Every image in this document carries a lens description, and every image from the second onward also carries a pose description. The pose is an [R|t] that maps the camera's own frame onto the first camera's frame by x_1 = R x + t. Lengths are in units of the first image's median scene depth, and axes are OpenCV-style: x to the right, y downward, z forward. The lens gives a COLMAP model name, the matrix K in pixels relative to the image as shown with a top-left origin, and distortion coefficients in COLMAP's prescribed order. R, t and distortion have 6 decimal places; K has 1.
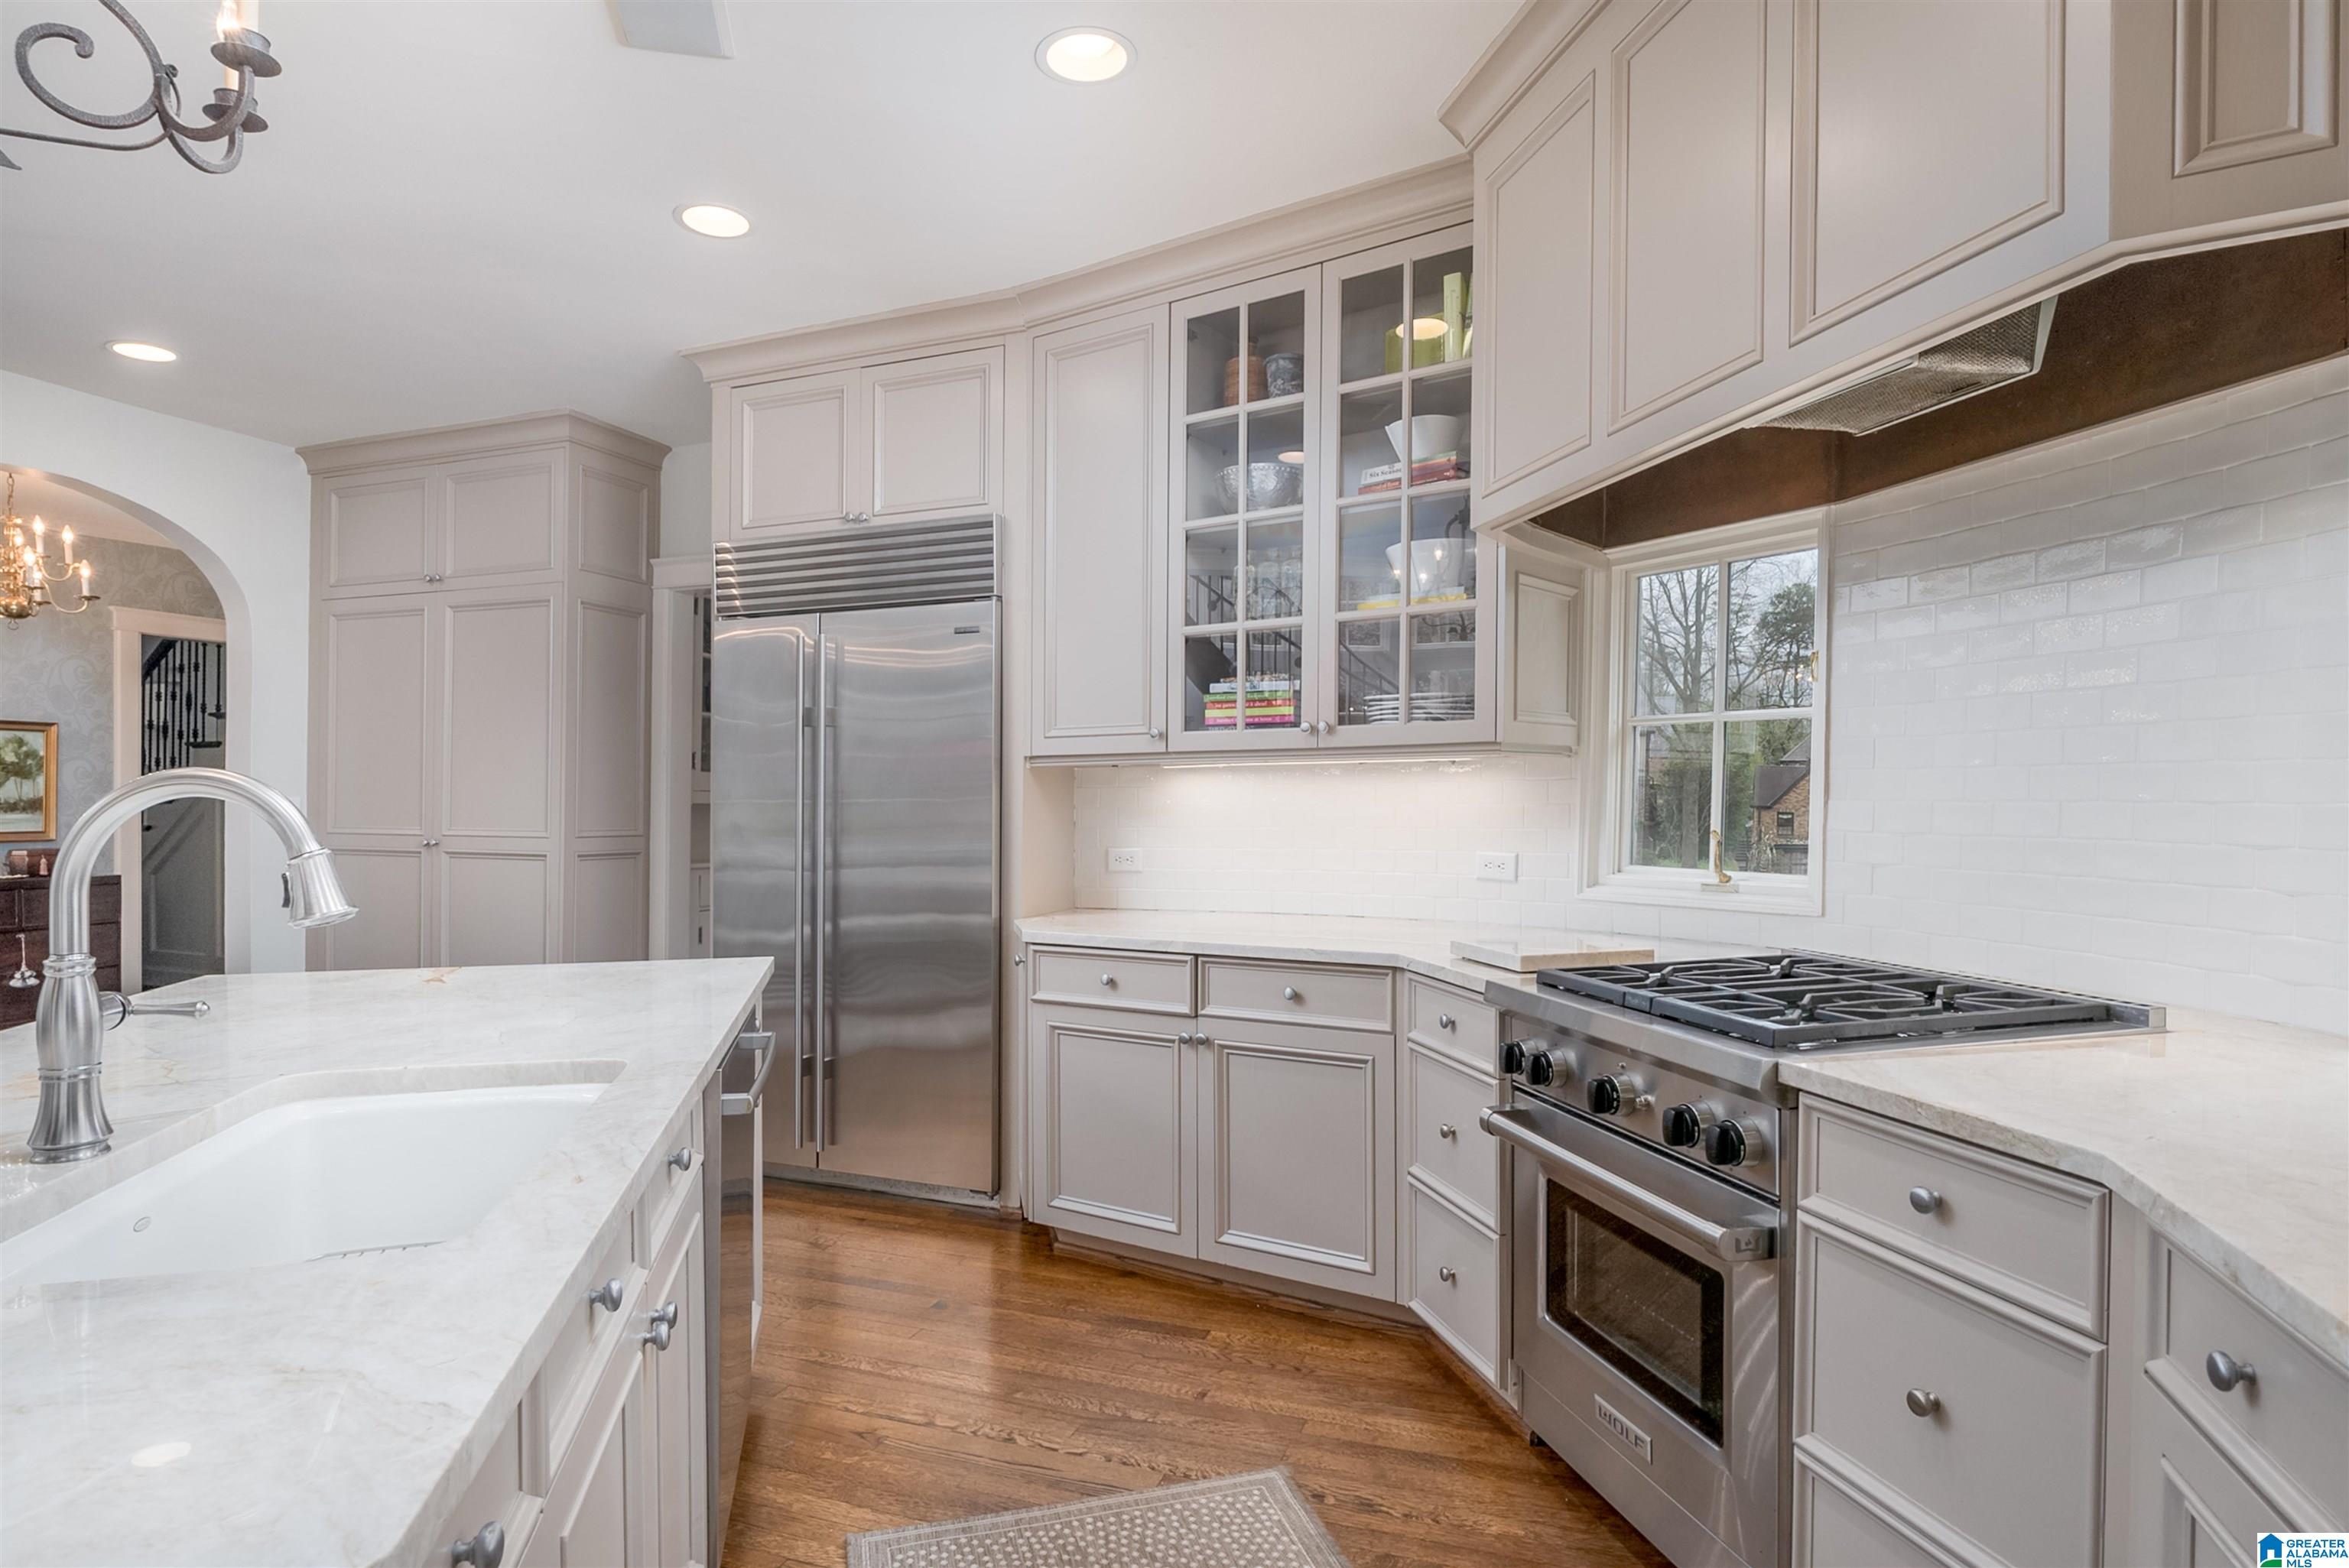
lens RADIAL K [[1220.5, 0, 1177.3], [0, 1220.5, 809.0], [0, 0, 1]] dist [-0.002525, -0.000612]
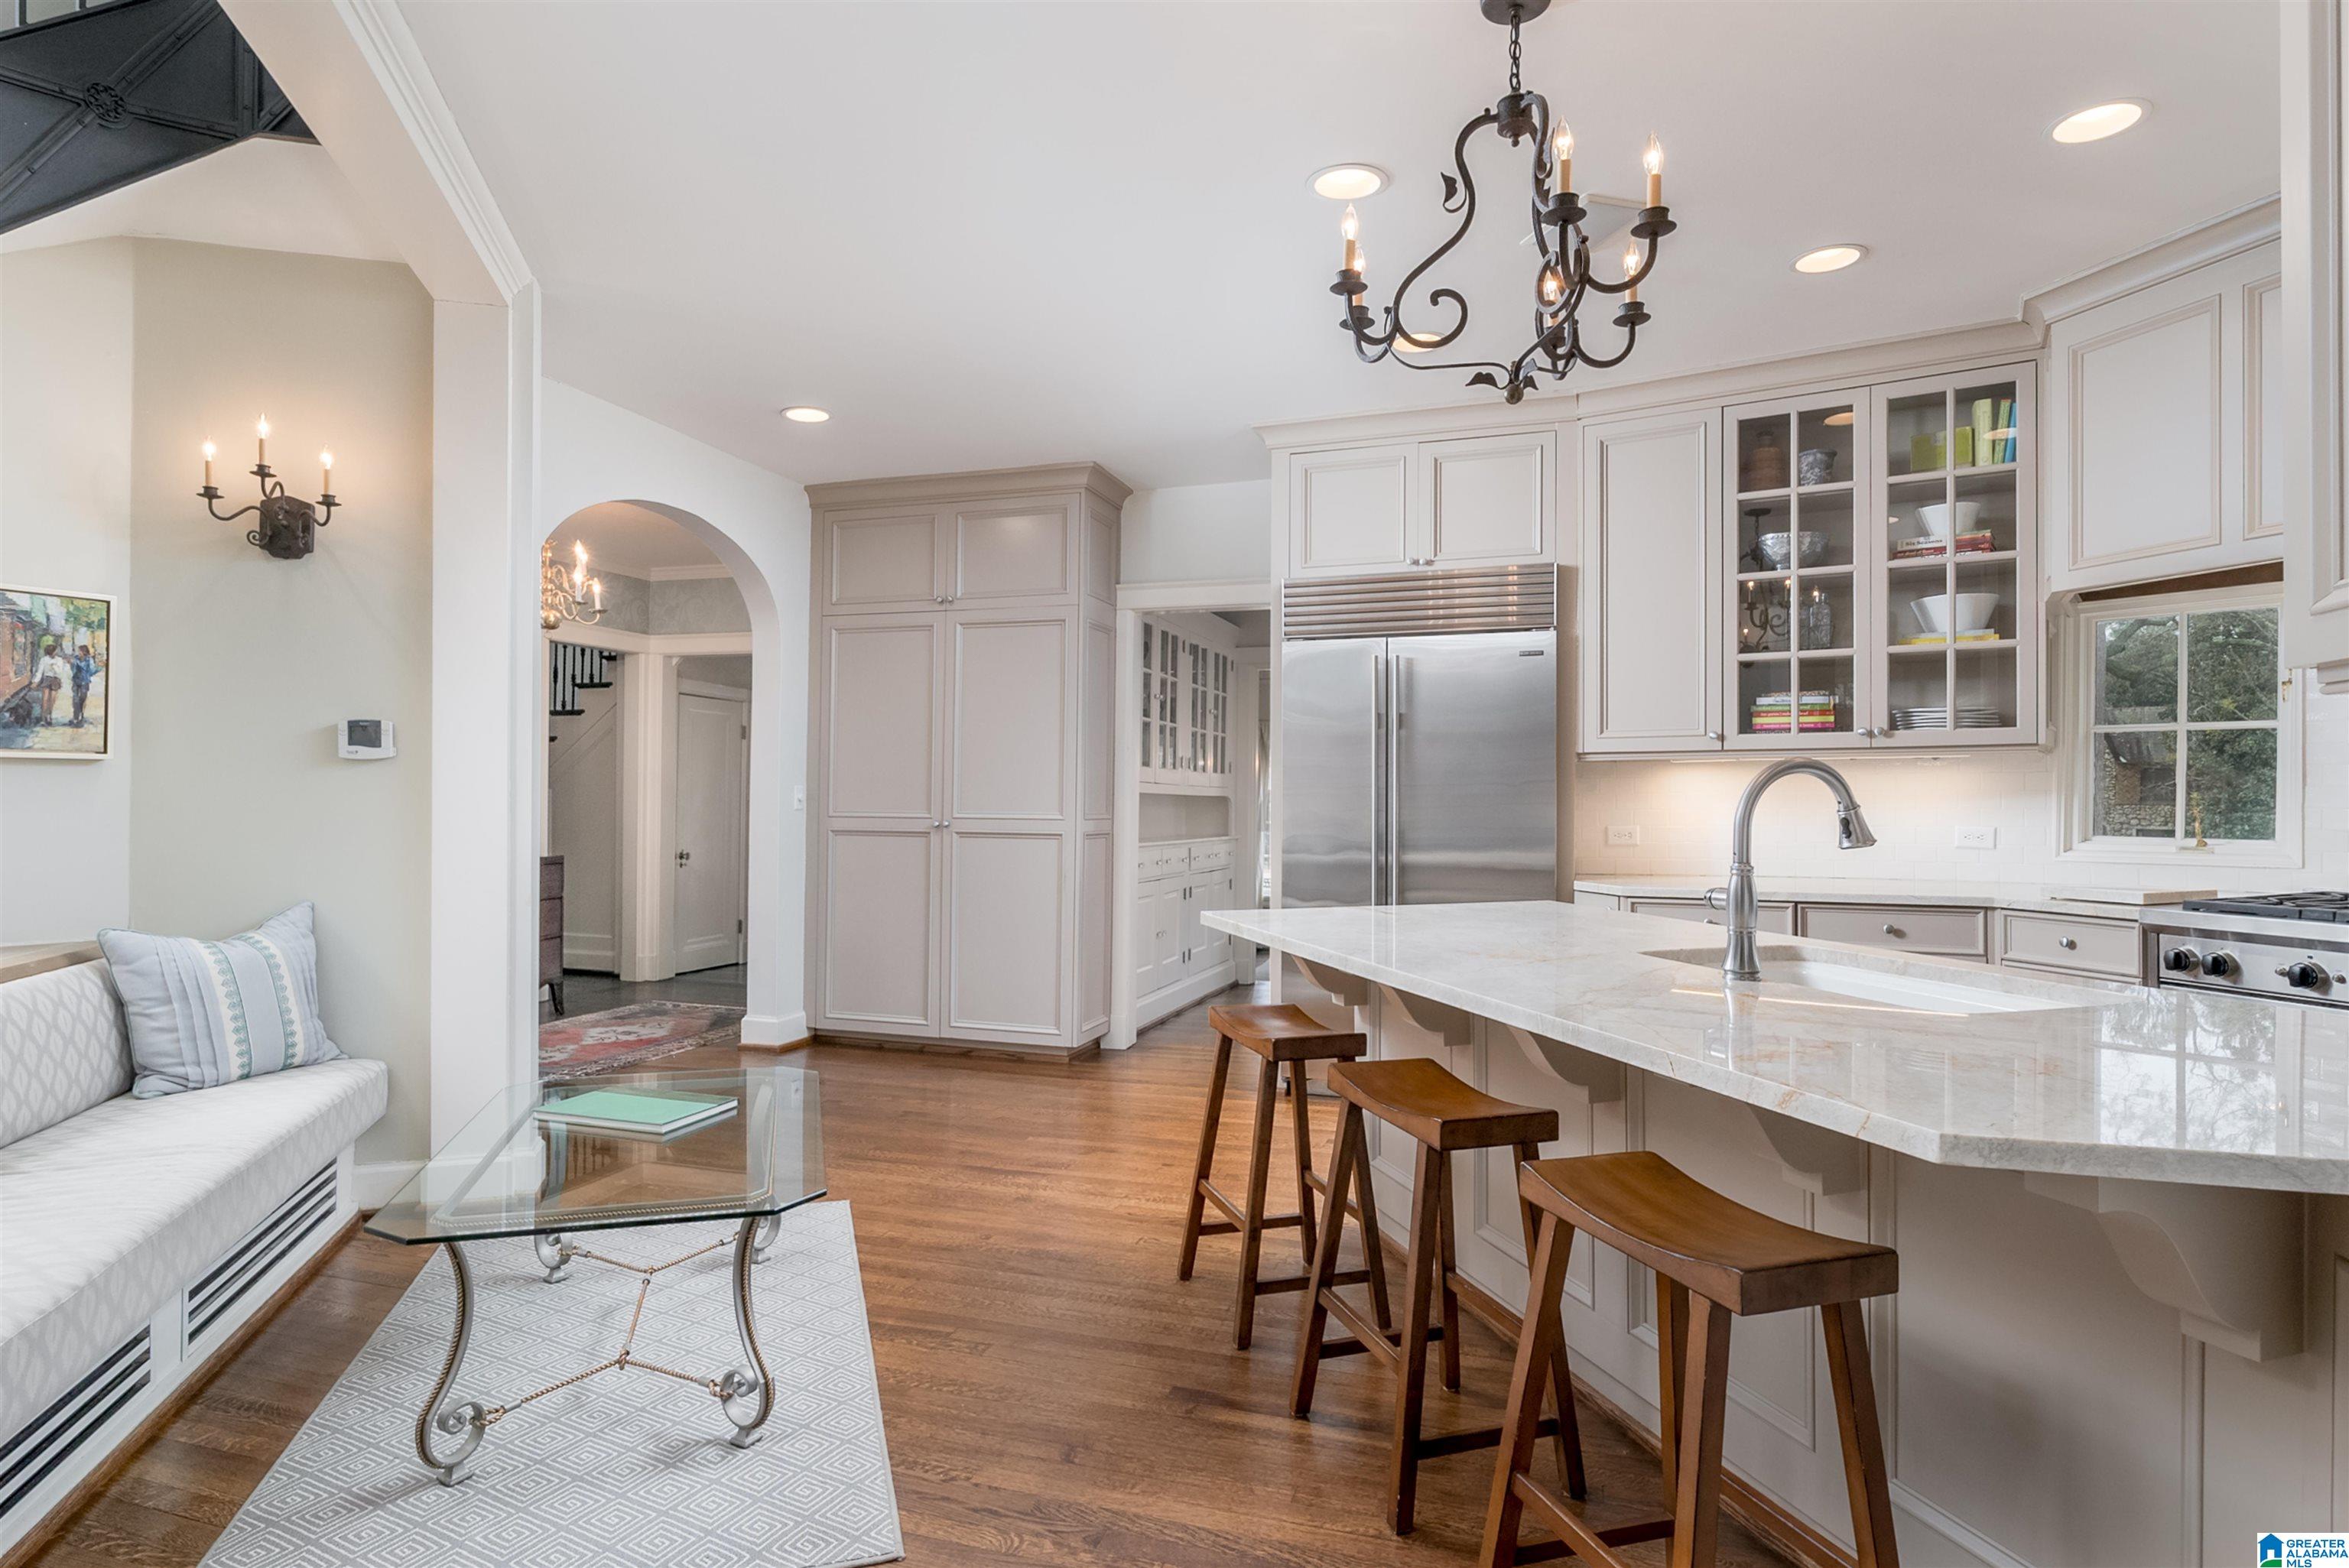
lens RADIAL K [[1206.5, 0, 1174.5], [0, 1206.5, 784.0], [0, 0, 1]] dist [0.000880, 0.000111]
pose [[0.998181, 0.000924, 0.060281, -0.695956], [0.000094, 0.999857, -0.016891, 0.011908], [-0.060288, 0.016866, 0.998039, -0.258593]]
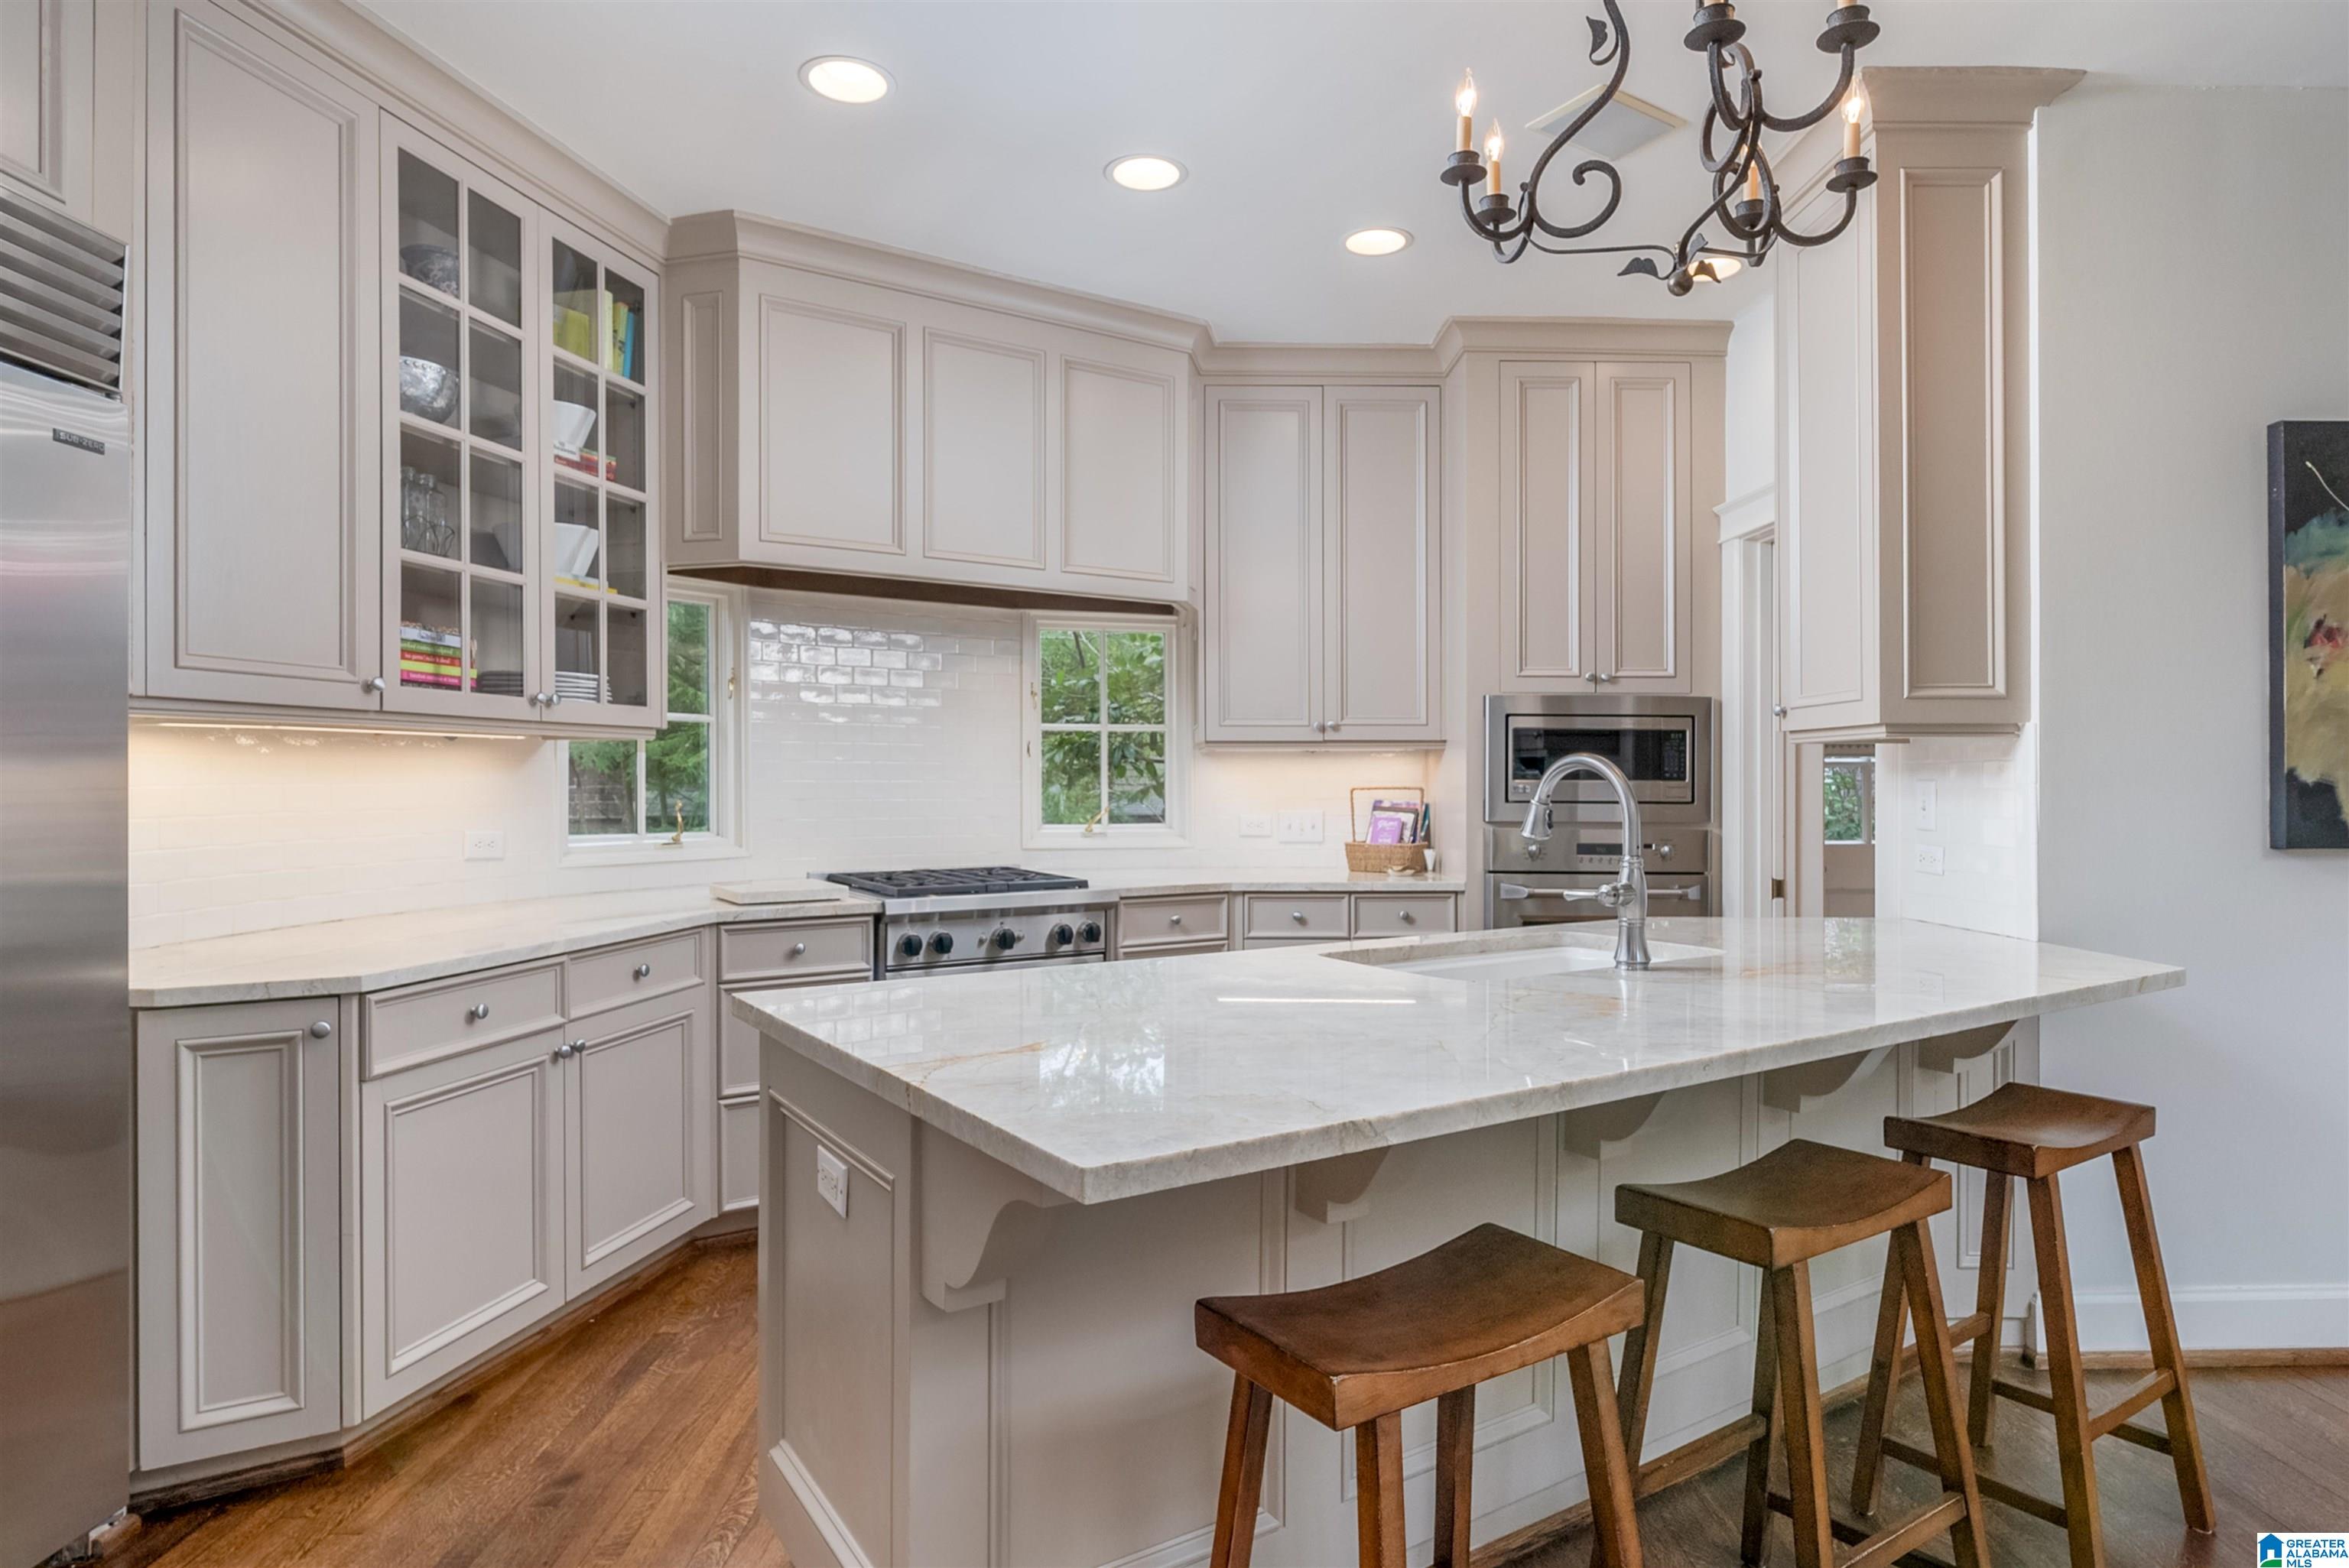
lens RADIAL K [[1302.7, 0, 1174.5], [0, 1302.7, 784.0], [0, 0, 1]] dist [-0.005667, -0.001062]
pose [[-0.324388, 0.004430, 0.945914, -0.946441], [0.009887, 0.999950, -0.001292, 0.003762], [-0.945872, 0.008934, -0.324416, 0.834595]]
